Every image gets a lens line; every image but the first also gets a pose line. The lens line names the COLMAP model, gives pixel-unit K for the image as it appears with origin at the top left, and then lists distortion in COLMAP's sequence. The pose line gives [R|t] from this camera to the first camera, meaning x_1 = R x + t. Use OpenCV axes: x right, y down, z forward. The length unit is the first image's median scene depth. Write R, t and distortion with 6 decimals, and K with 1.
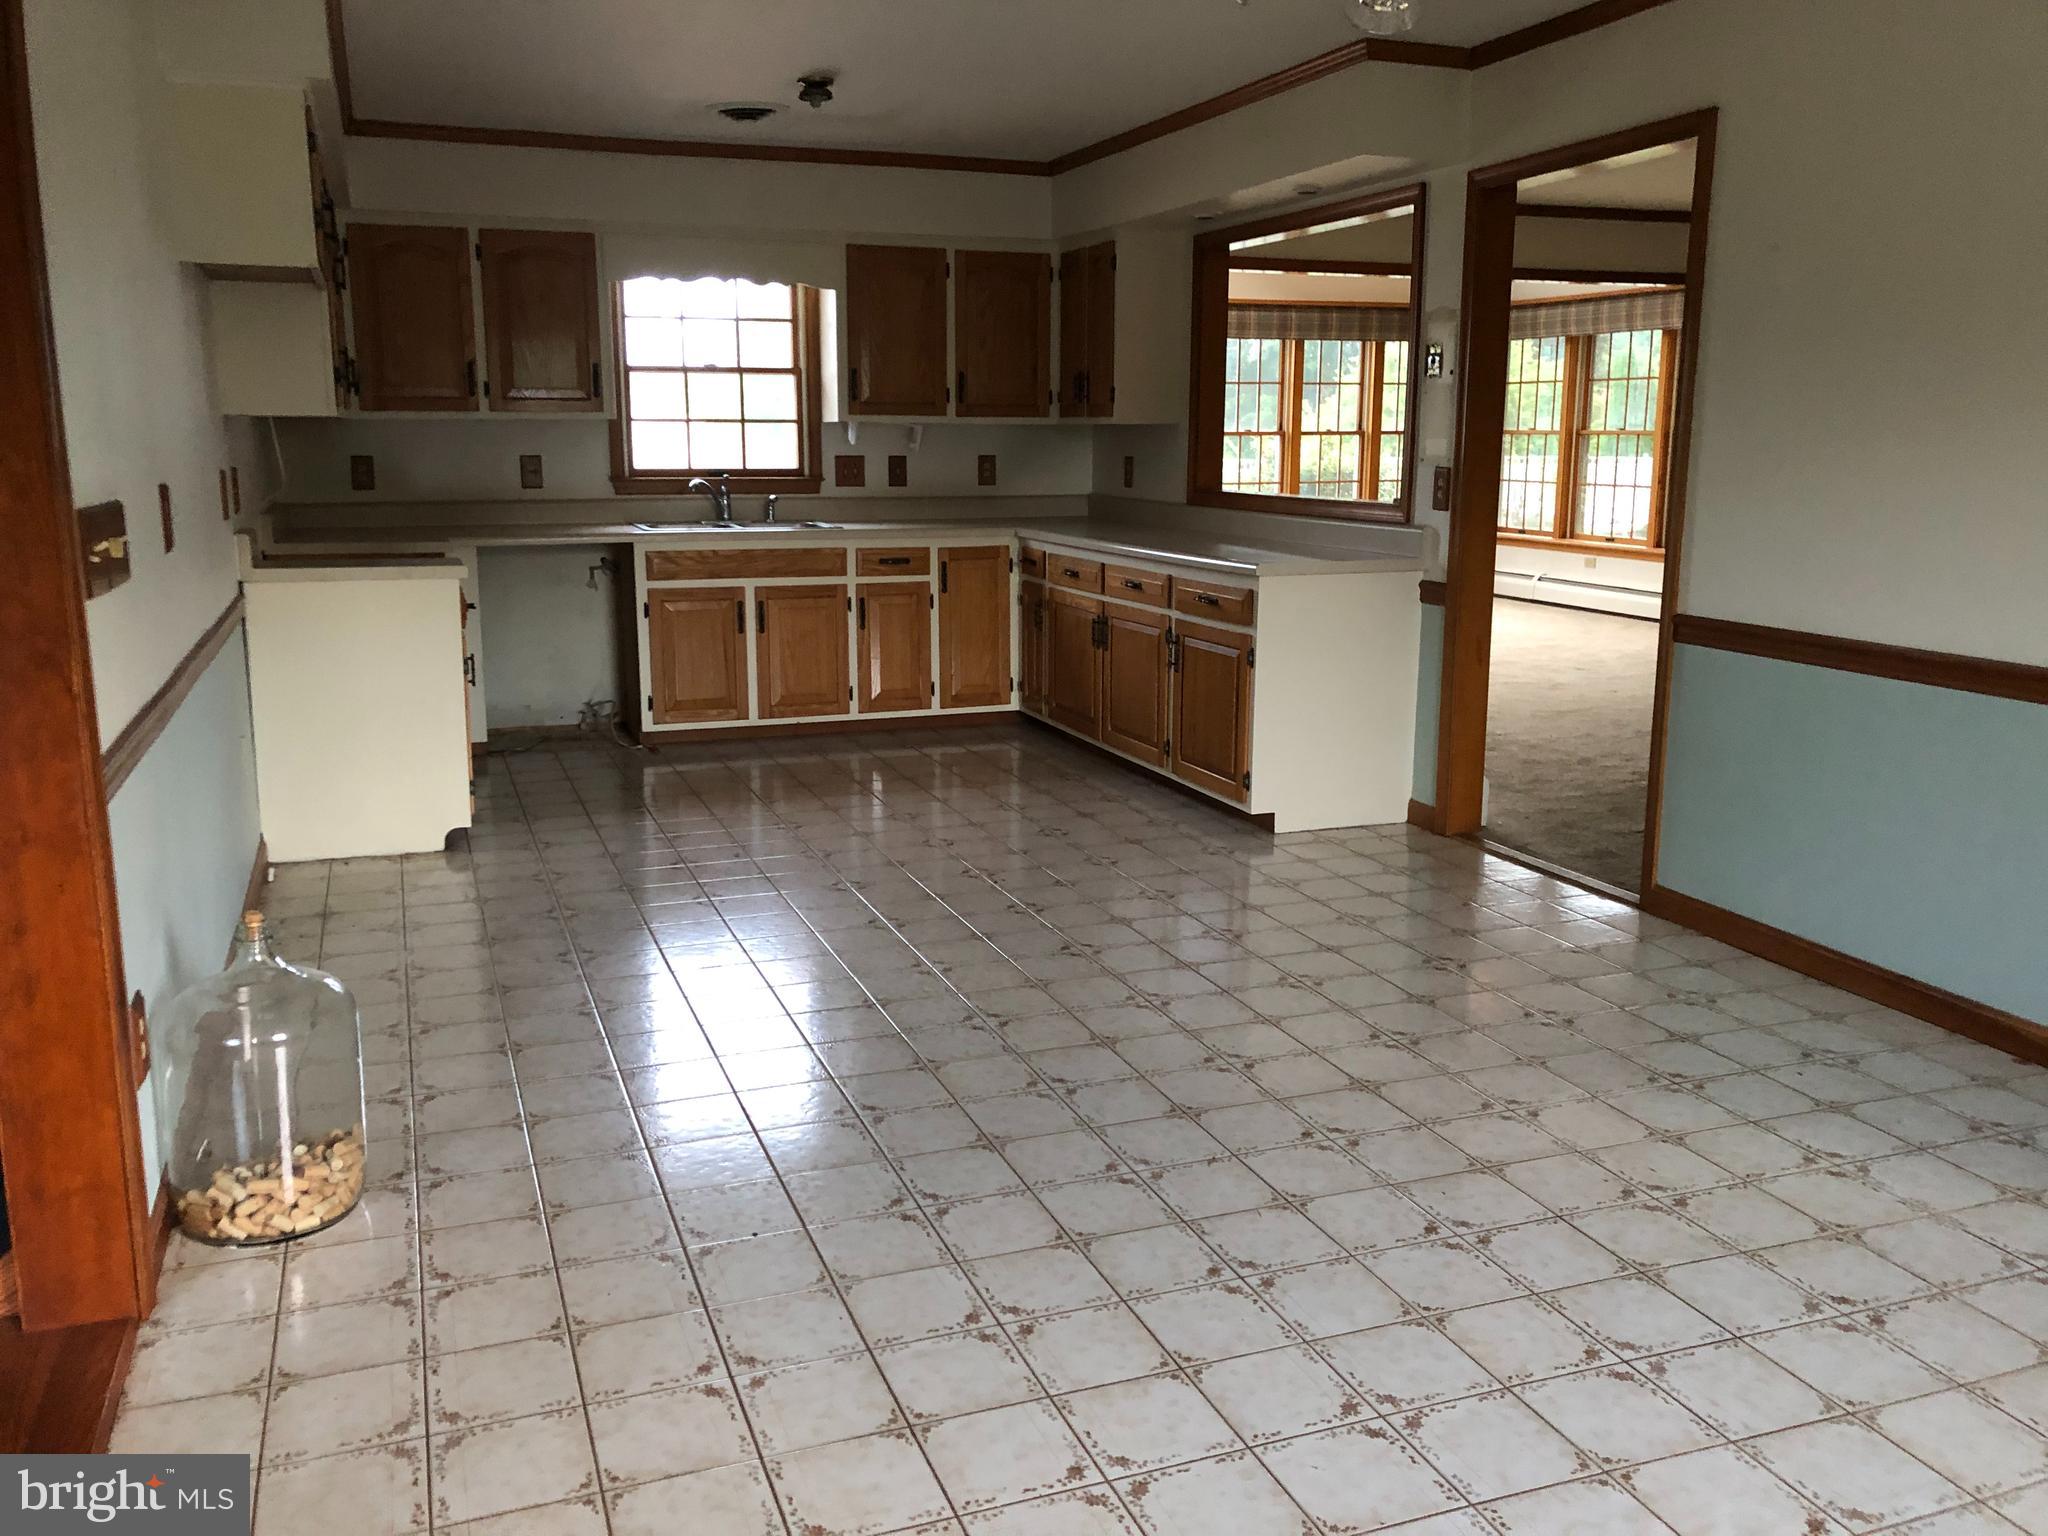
lens RADIAL K [[1703.4, 0, 1019.6], [0, 1703.4, 769.3], [0, 0, 1]] dist [0.013823, -0.004167]
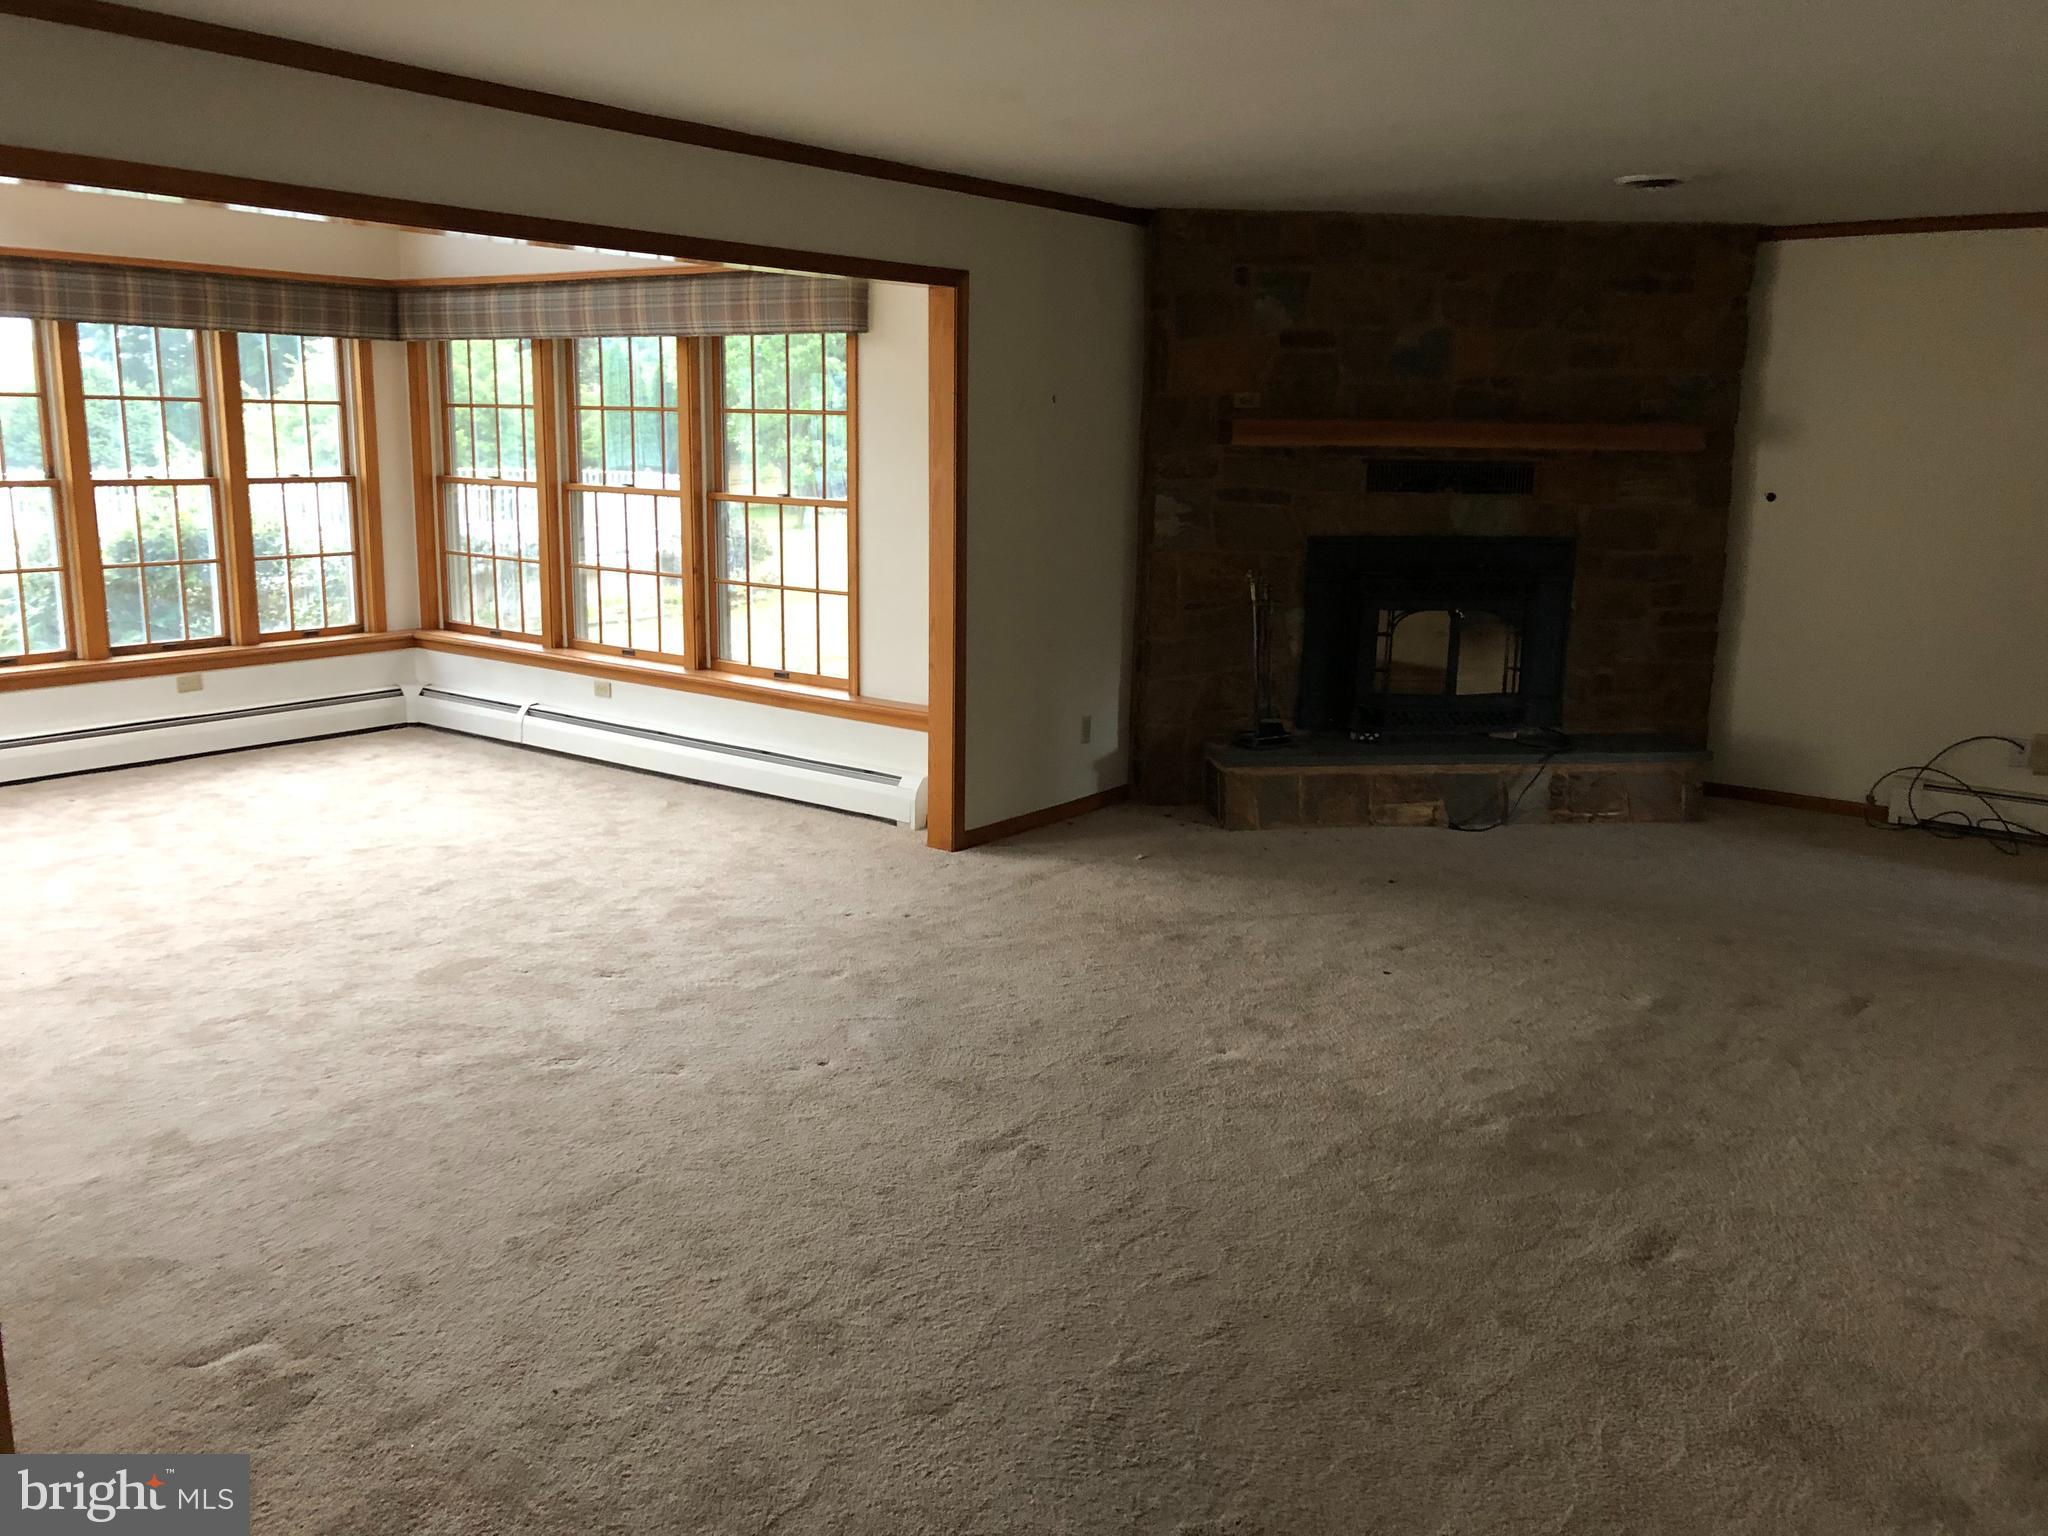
lens RADIAL K [[1703.4, 0, 1027.2], [0, 1703.4, 772.7], [0, 0, 1]] dist [0.013823, -0.004167]
pose [[0.843373, -0.092190, 0.529361, 0.121672], [0.085830, 0.995635, 0.036650, -0.097817], [-0.530430, 0.014525, 0.847604, 0.356939]]
